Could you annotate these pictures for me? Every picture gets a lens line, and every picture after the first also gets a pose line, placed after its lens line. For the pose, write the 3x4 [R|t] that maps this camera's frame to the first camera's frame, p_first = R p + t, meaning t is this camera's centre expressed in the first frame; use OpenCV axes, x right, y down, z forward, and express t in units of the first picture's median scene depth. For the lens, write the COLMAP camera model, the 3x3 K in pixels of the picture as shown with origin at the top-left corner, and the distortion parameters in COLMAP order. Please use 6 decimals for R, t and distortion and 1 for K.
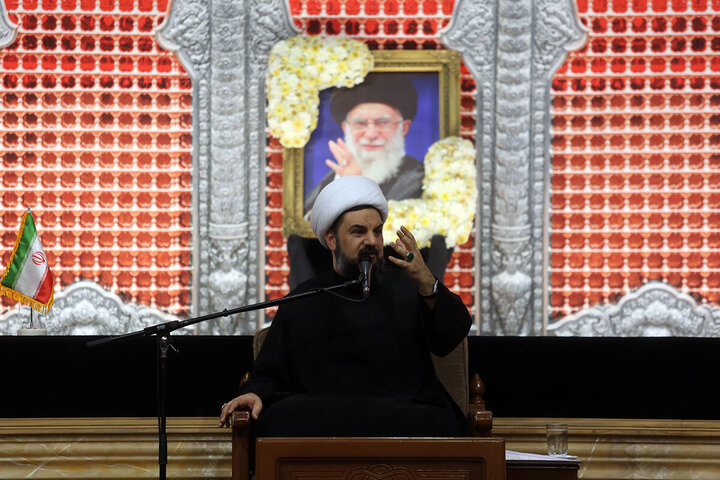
lens RADIAL K [[1616.3, 0, 360.0], [0, 1616.3, 240.0], [0, 0, 1]] dist [-0.067447, 0.155696]
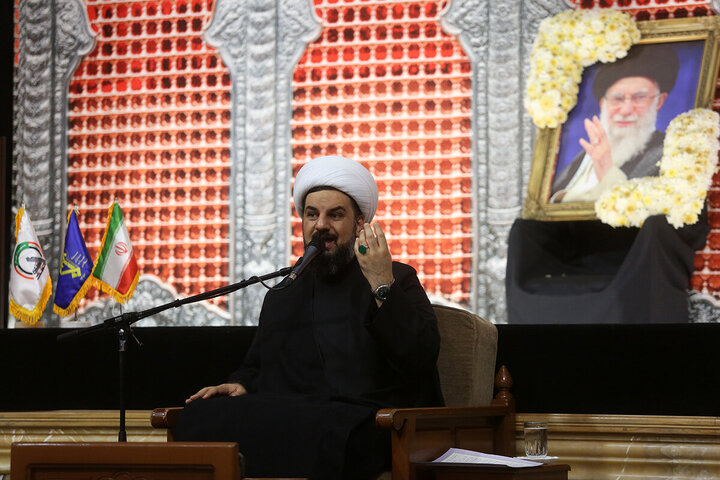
lens RADIAL K [[1616.3, 0, 360.0], [0, 1616.3, 240.0], [0, 0, 1]] dist [-0.067447, 0.155696]
pose [[0.945523, -0.025250, -0.324574, 0.152347], [0.028354, 0.999586, 0.004836, 0.001775], [0.324317, -0.013775, 0.945848, 0.047565]]
